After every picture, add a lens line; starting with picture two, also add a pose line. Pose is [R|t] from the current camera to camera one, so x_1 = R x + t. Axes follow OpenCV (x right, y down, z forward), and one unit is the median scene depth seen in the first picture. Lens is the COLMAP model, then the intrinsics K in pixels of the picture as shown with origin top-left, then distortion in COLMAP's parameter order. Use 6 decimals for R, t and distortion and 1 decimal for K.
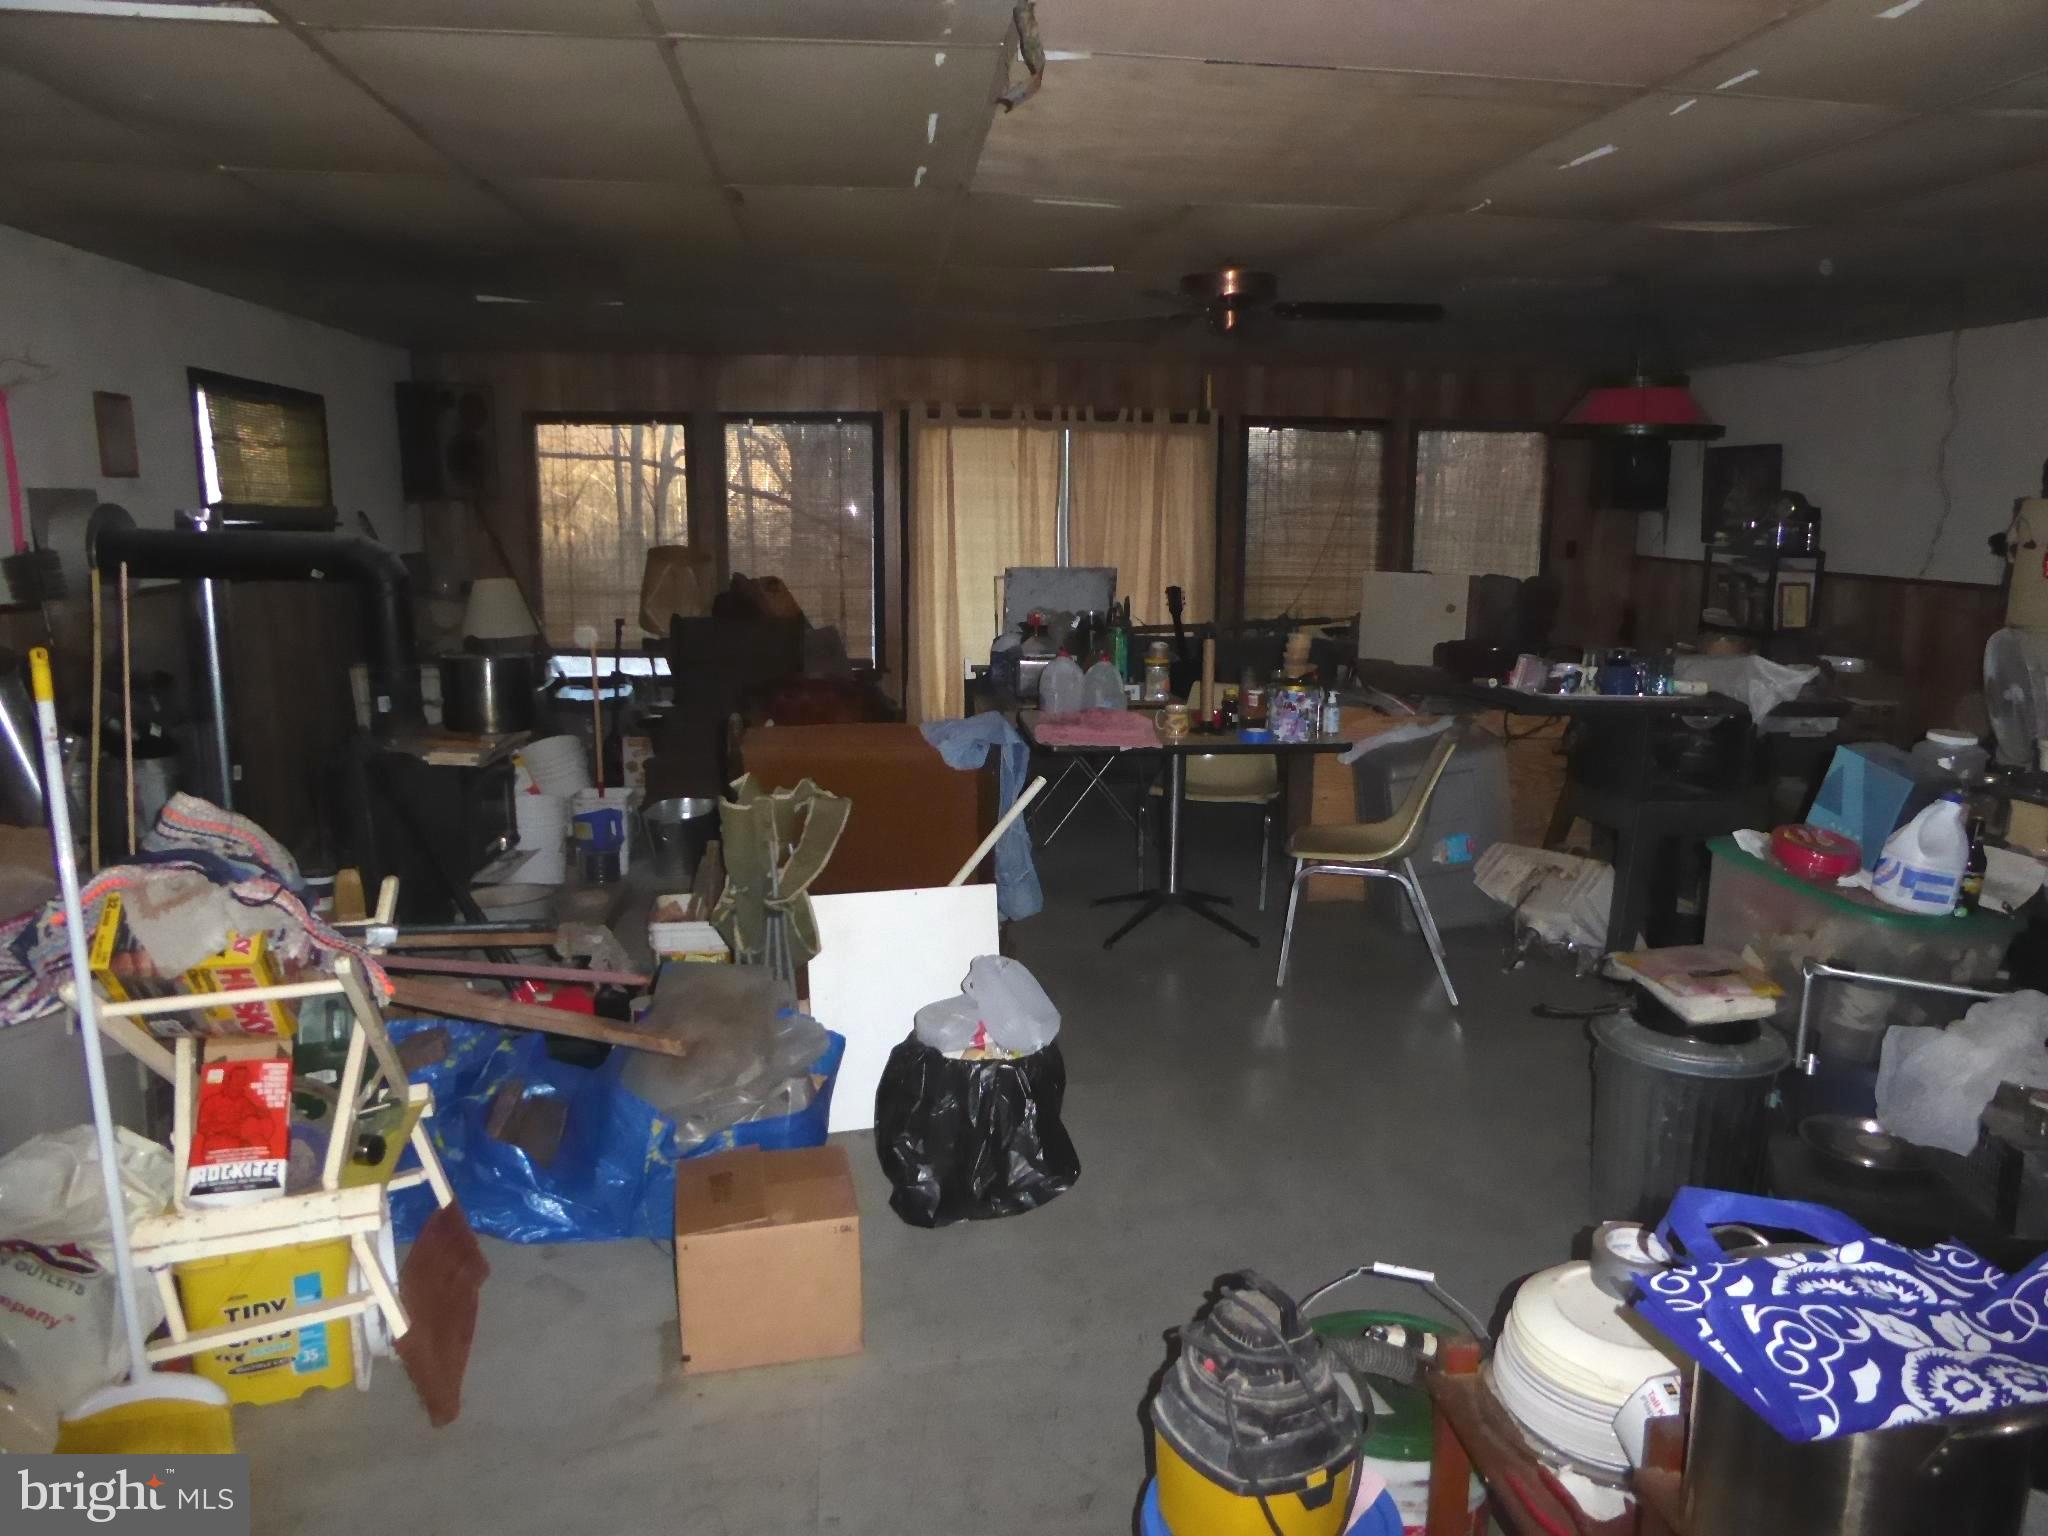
lens RADIAL K [[1425.9, 0, 1037.0], [0, 1425.9, 757.2], [0, 0, 1]] dist [-0.043989, 0.009486]
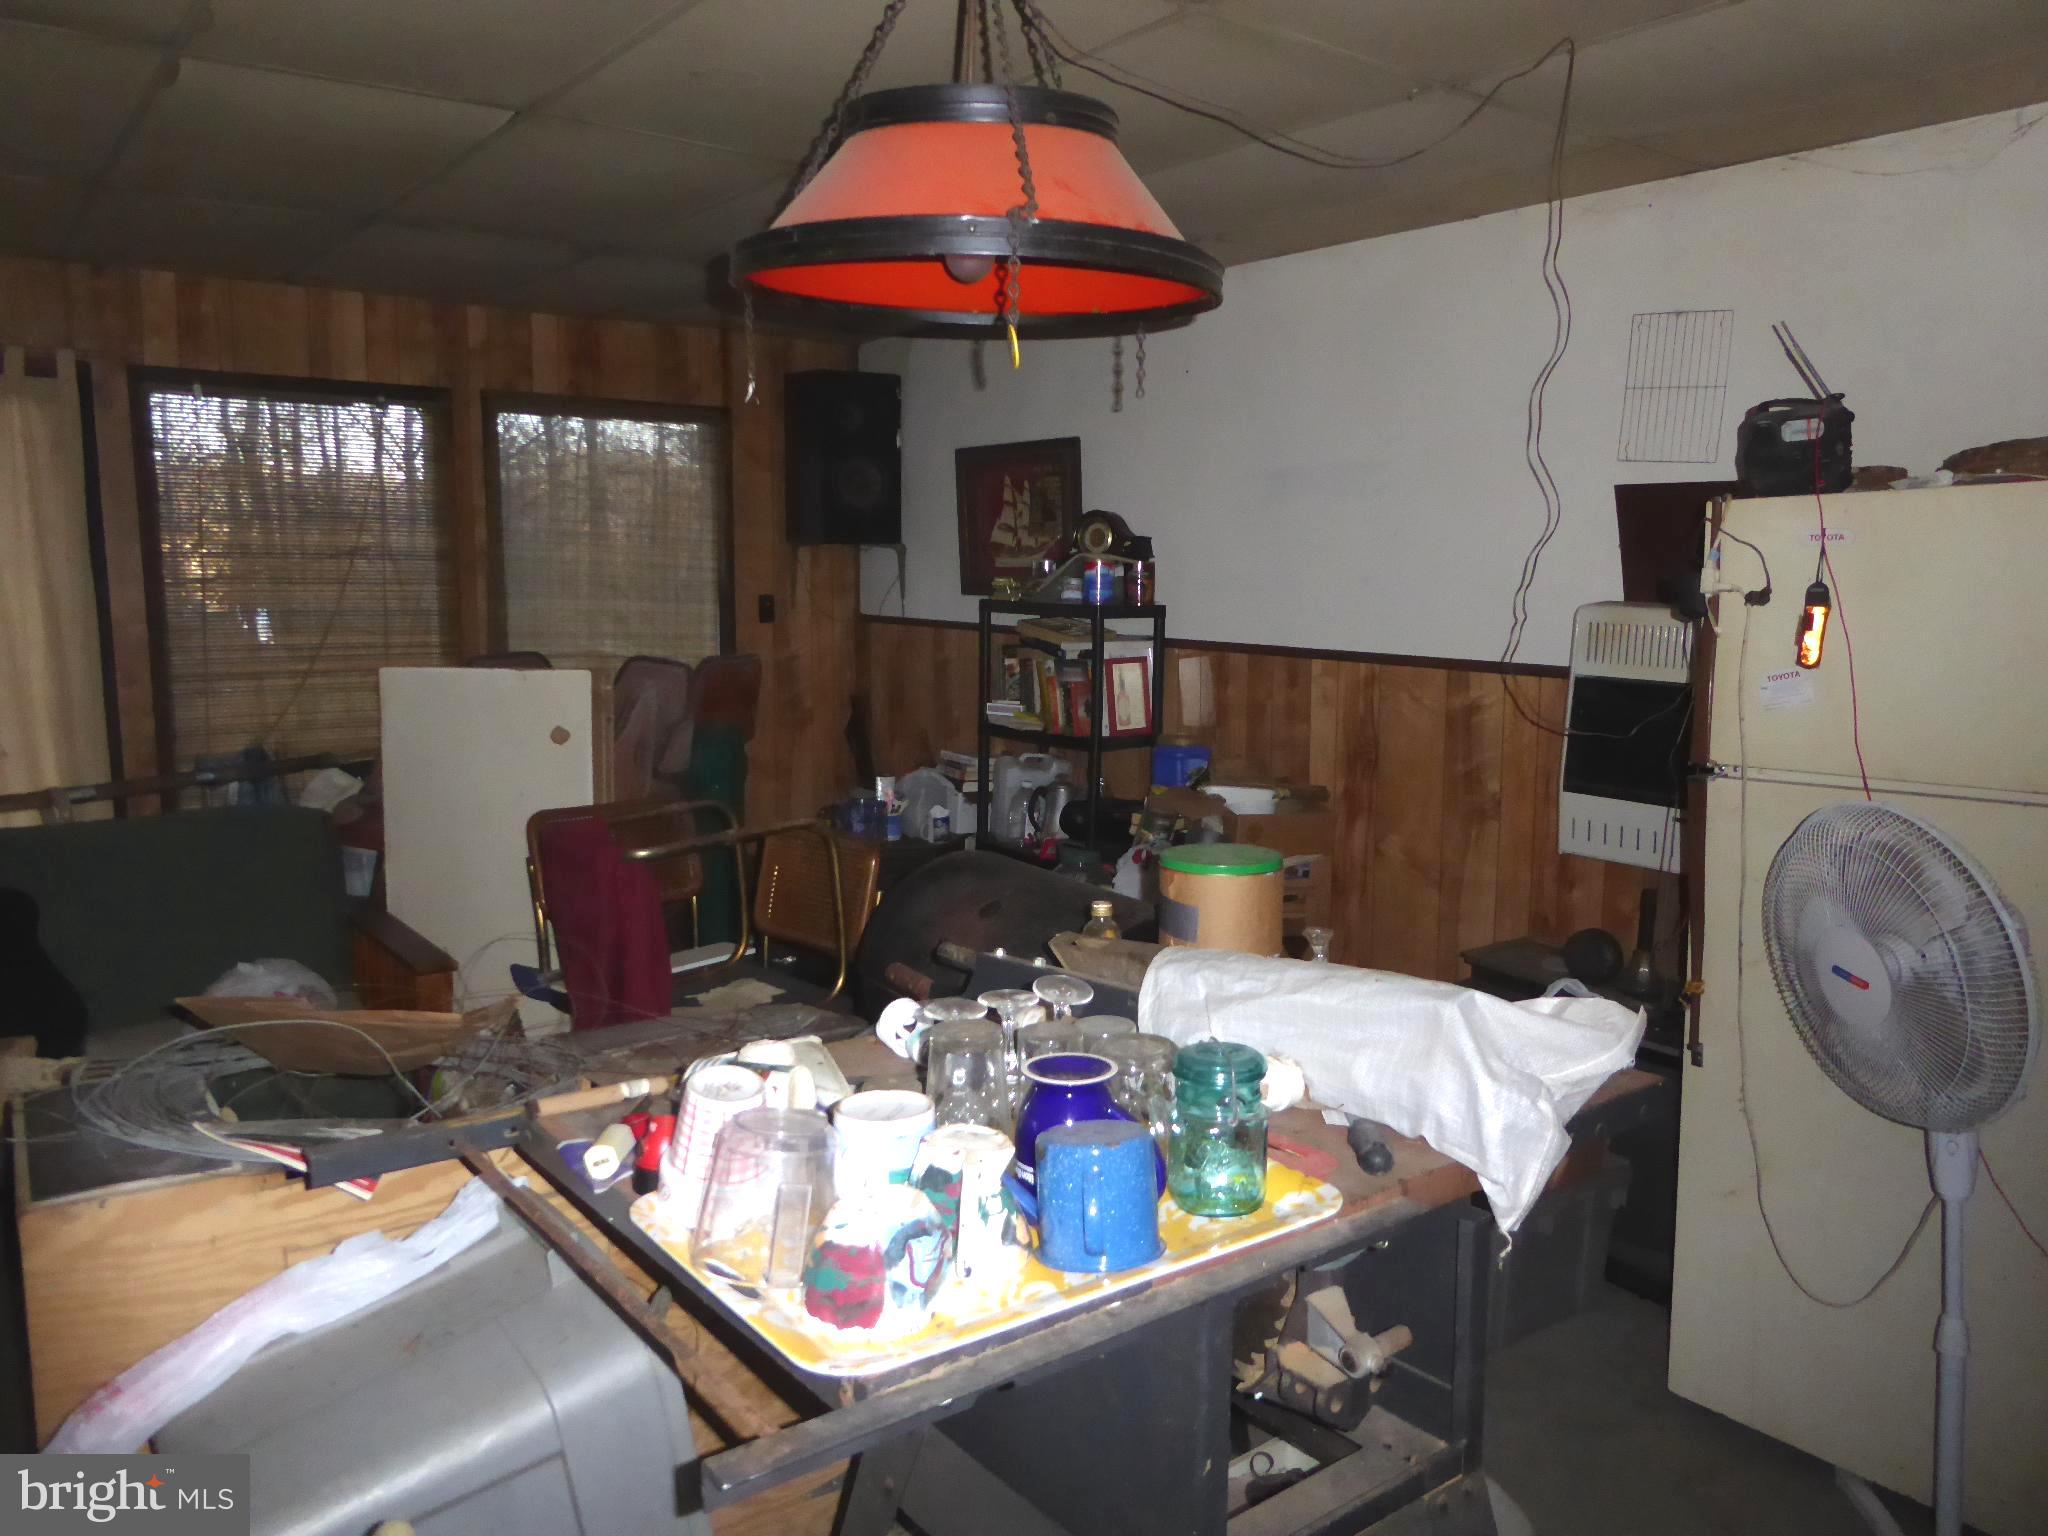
lens RADIAL K [[1425.9, 0, 1037.0], [0, 1425.9, 757.2], [0, 0, 1]] dist [-0.043989, 0.009486]
pose [[0.846663, -0.075875, 0.526692, 0.161224], [0.093002, 0.995647, -0.006069, -0.075077], [-0.523939, 0.054121, 0.850034, 0.459668]]
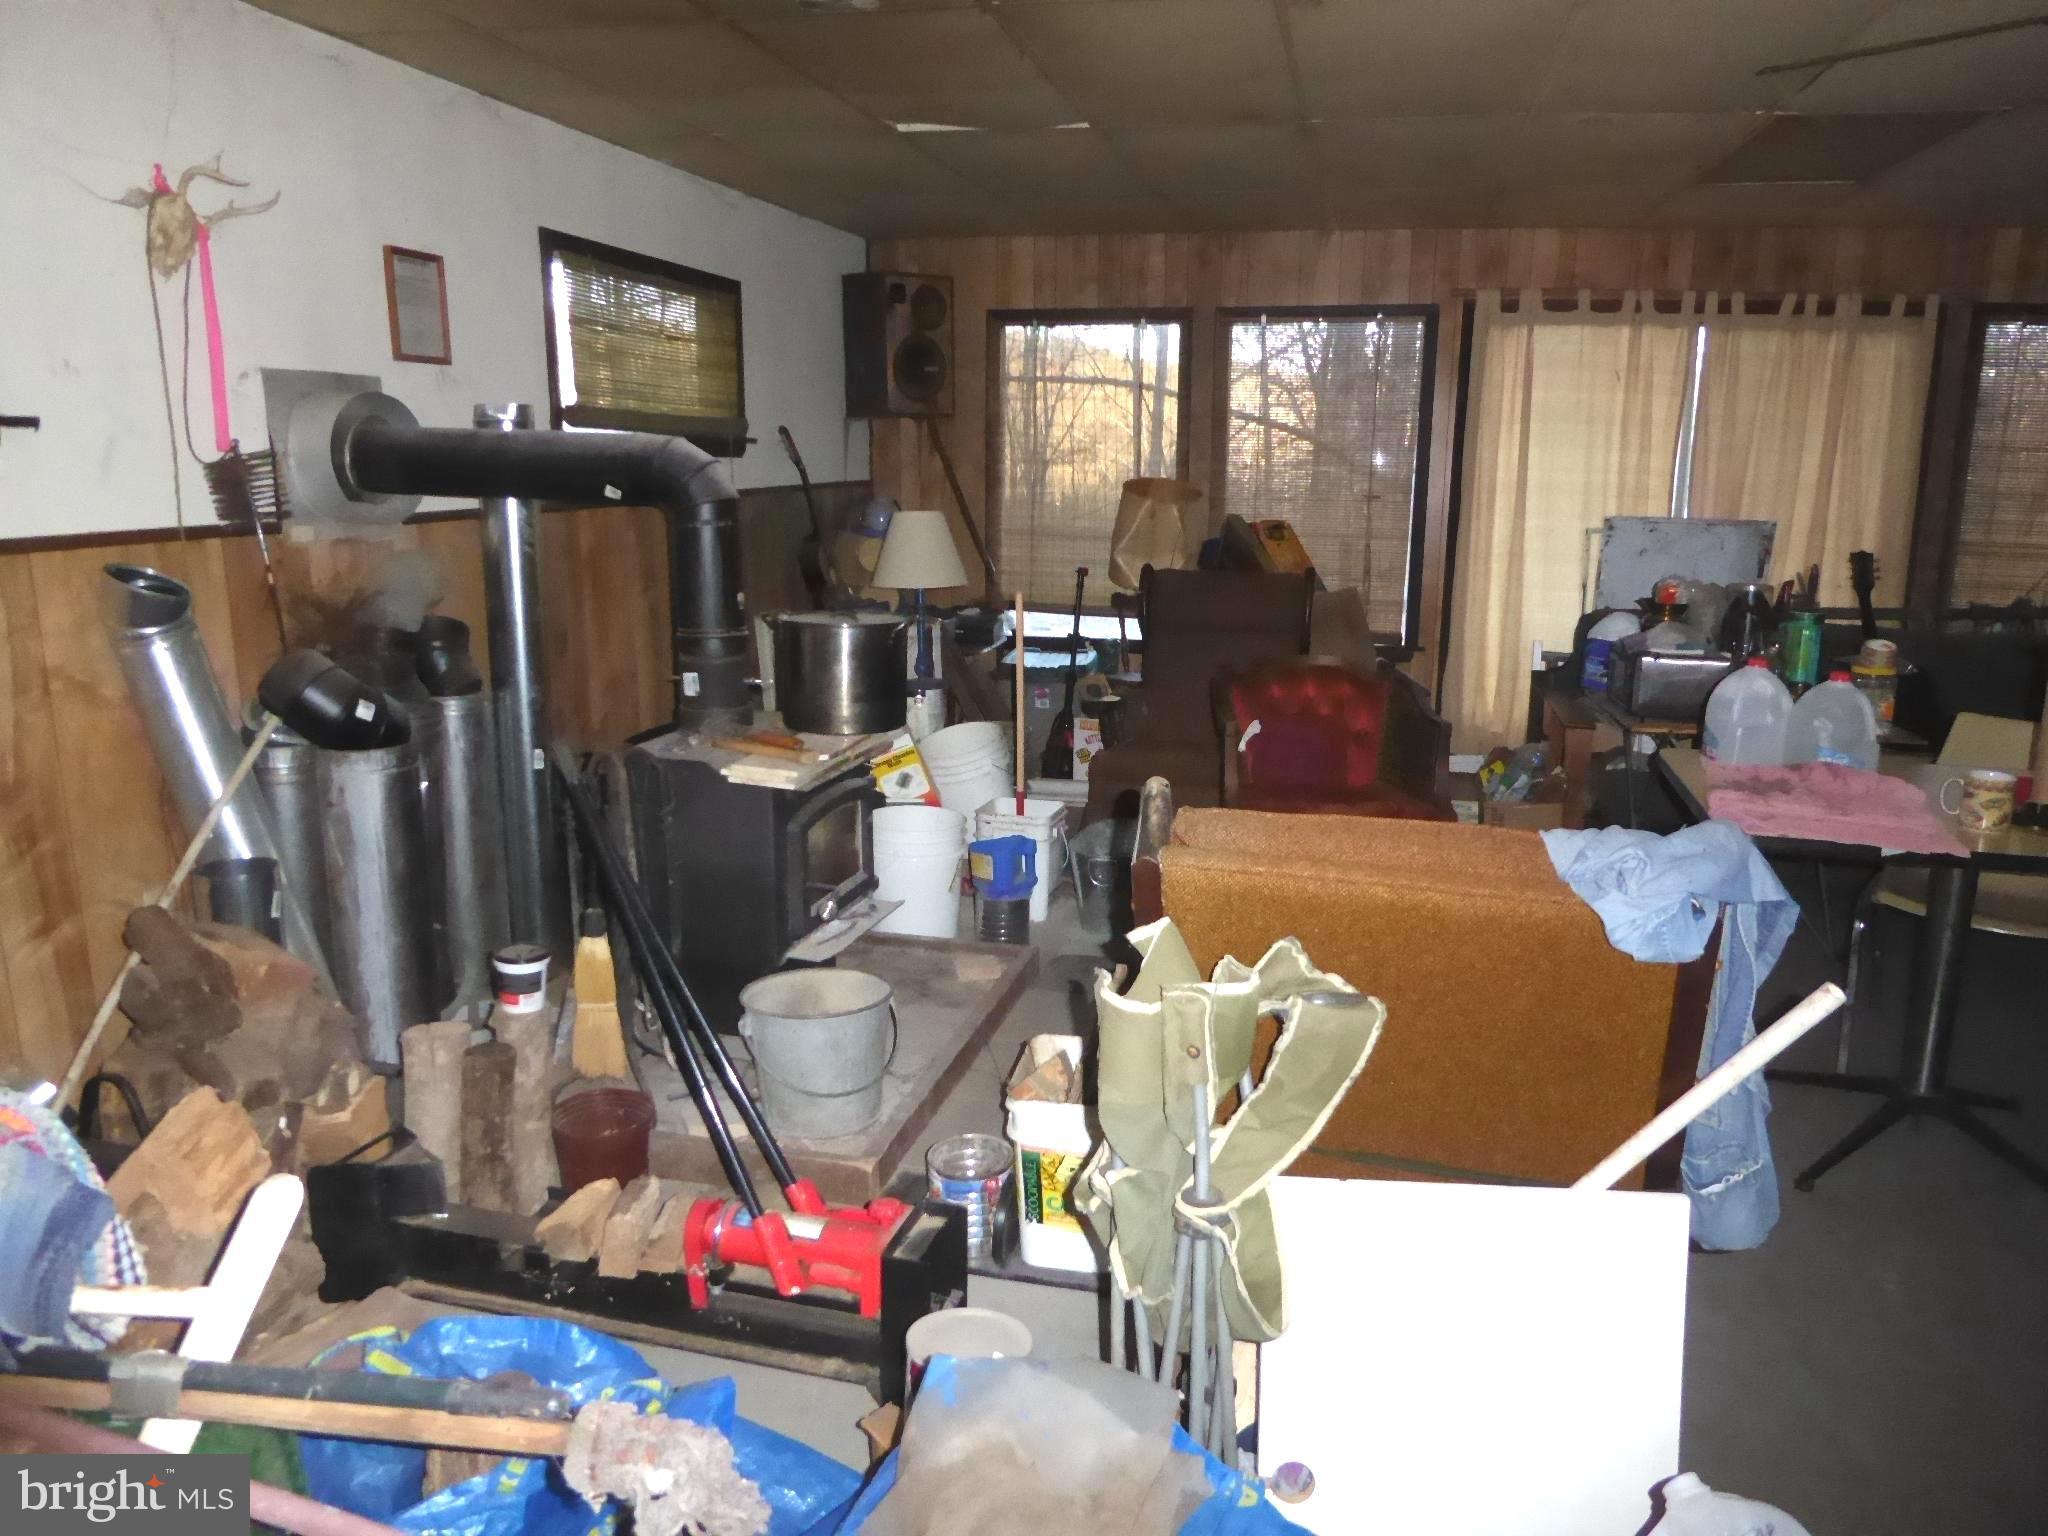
lens RADIAL K [[1425.9, 0, 1037.0], [0, 1425.9, 757.2], [0, 0, 1]] dist [-0.043989, 0.009486]
pose [[0.937294, 0.079327, -0.339392, -0.038310], [-0.067679, 0.996644, 0.046040, -0.026757], [0.341905, -0.020184, 0.939518, 0.238357]]
